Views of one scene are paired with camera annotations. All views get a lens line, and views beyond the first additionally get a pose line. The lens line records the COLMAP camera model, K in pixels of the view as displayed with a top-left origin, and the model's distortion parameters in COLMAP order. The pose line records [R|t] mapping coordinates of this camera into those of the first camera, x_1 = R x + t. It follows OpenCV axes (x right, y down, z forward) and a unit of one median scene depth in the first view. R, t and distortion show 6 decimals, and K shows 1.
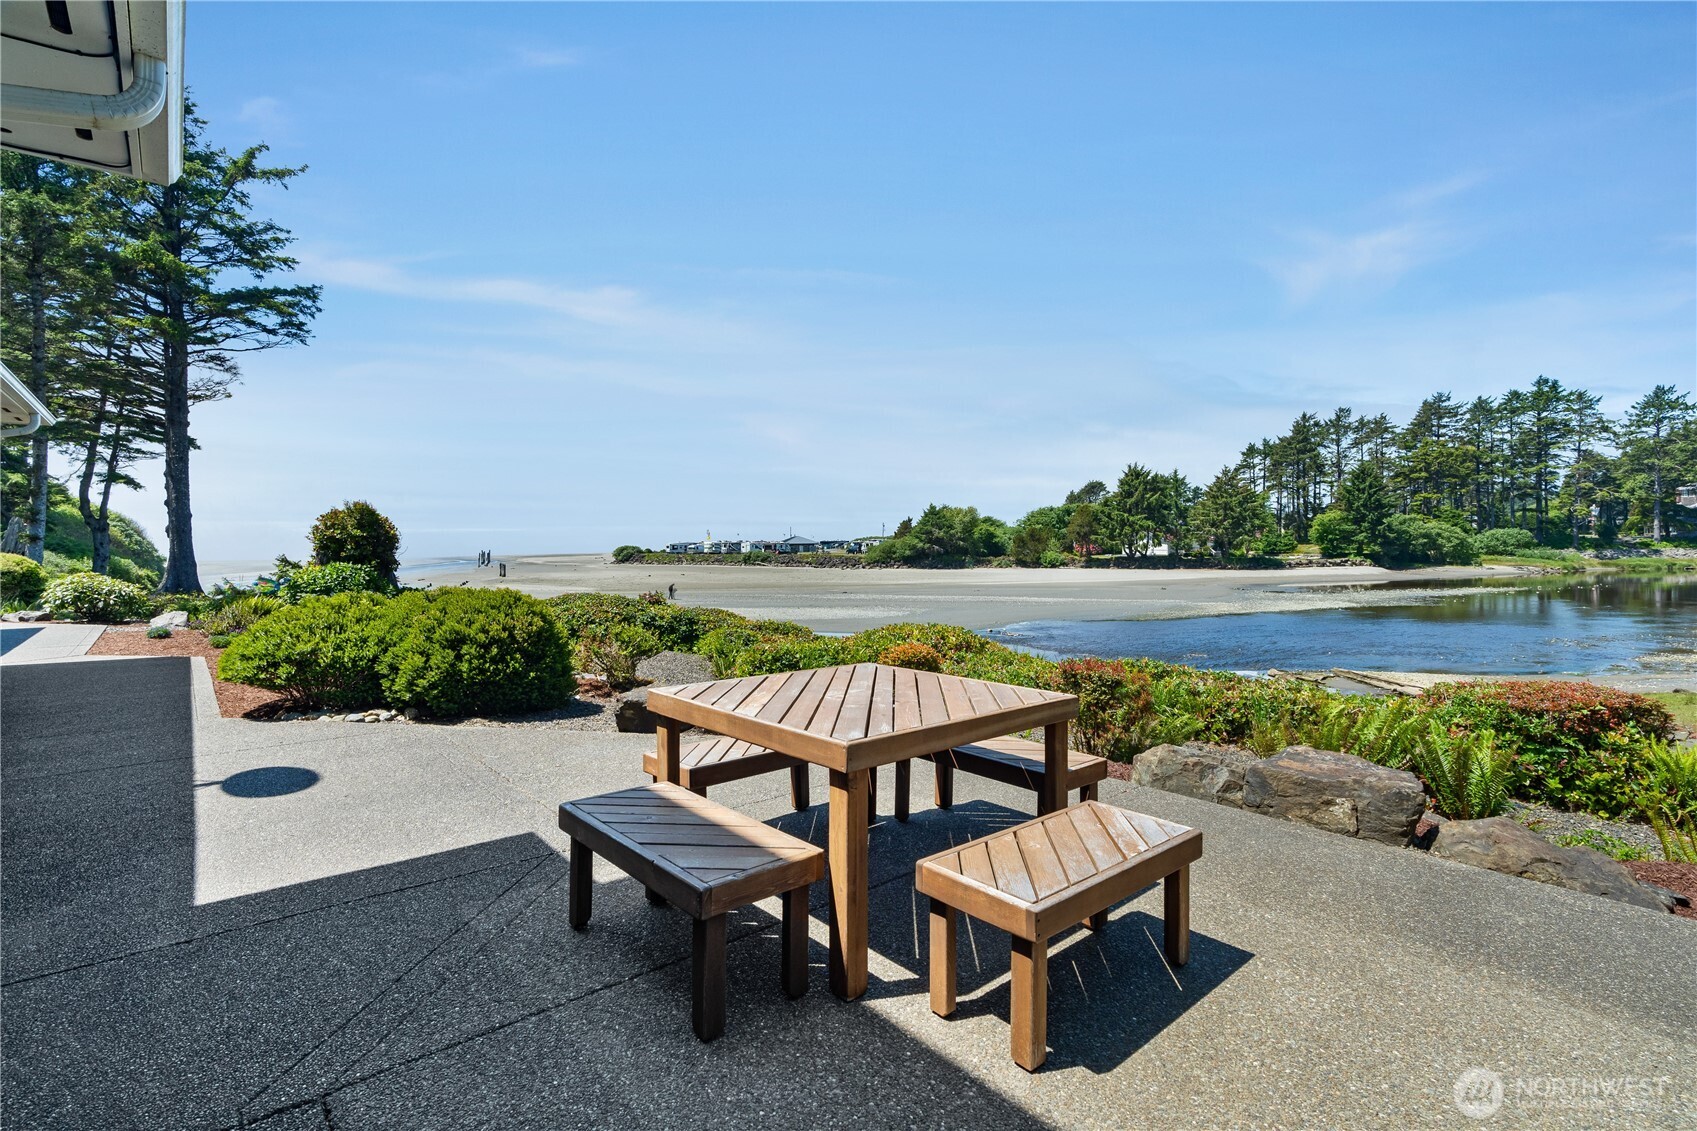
lens RADIAL K [[781.3, 0, 847.4], [0, 781.3, 534.0], [0, 0, 1]] dist [-0.001915, -0.000370]
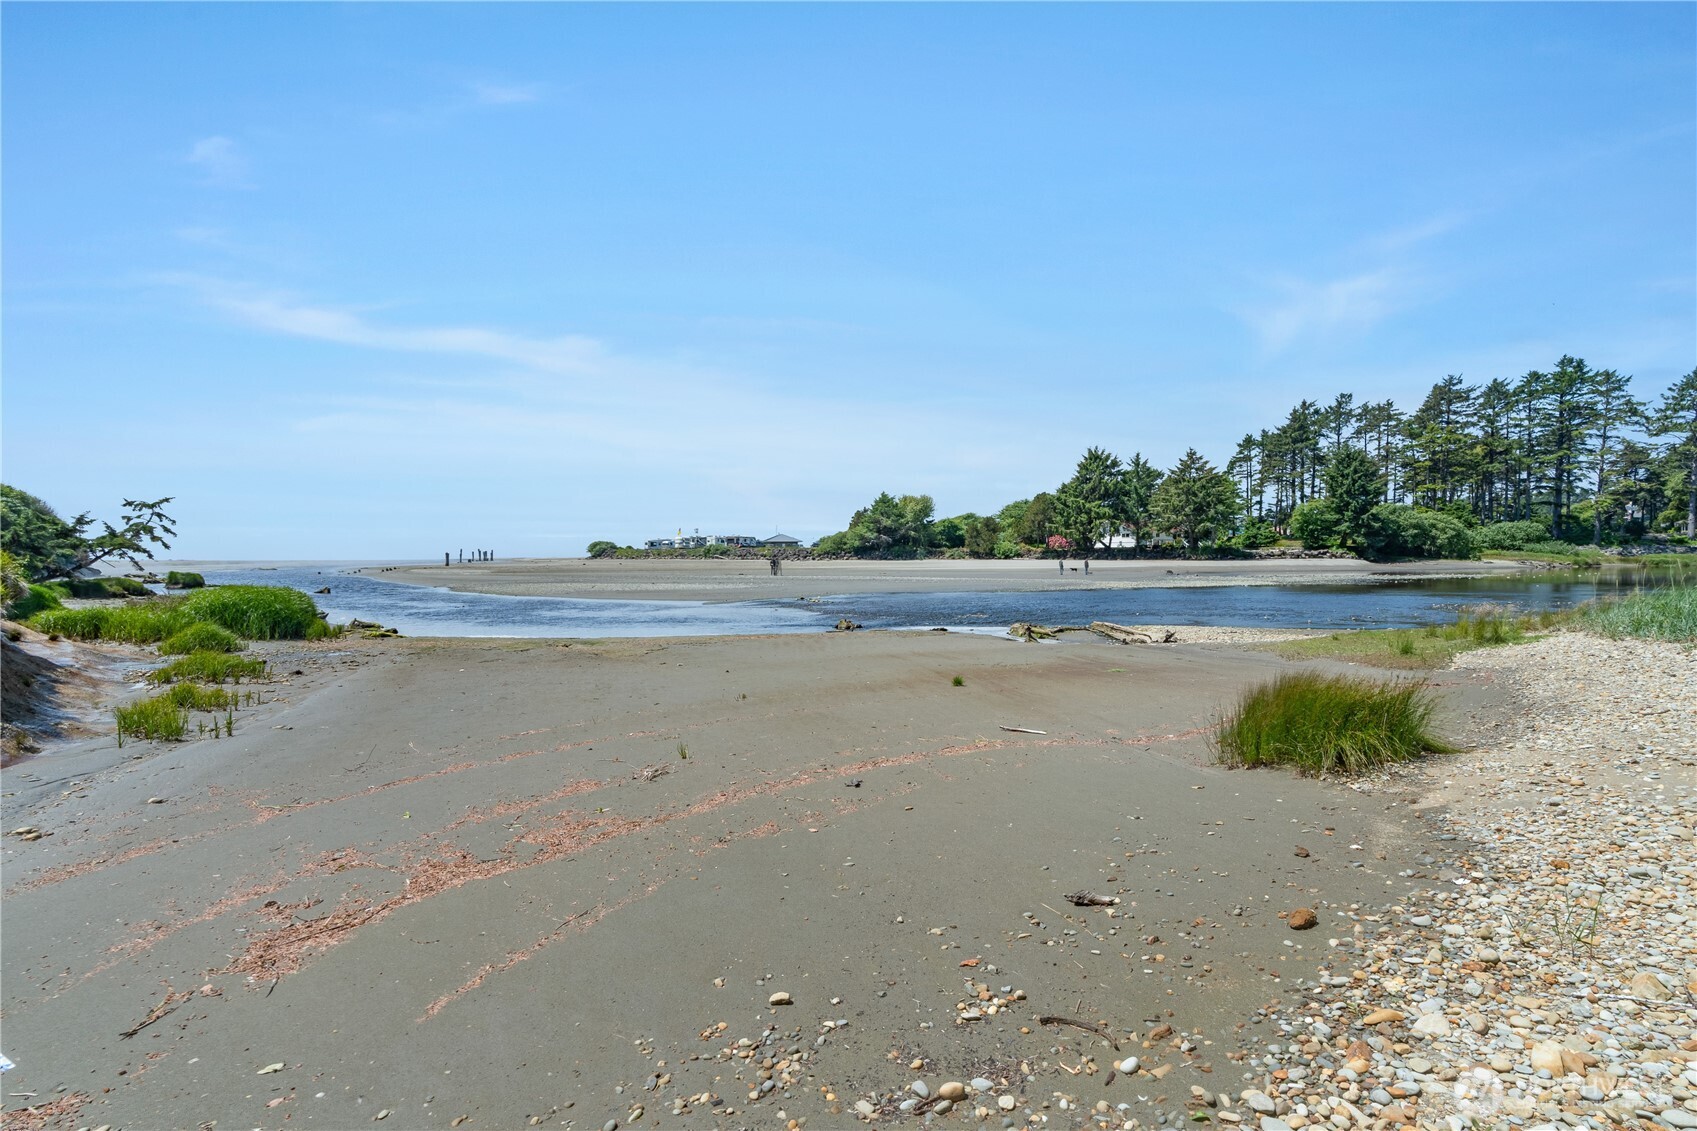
lens RADIAL K [[779.3, 0, 848.5], [0, 779.3, 565.5], [0, 0, 1]] dist [-0.000575, 0.000369]
pose [[0.998954, 0.007671, -0.045074, 0.103485], [-0.006454, 0.999613, 0.027065, 0.024129], [0.045264, -0.026746, 0.998617, 0.051836]]
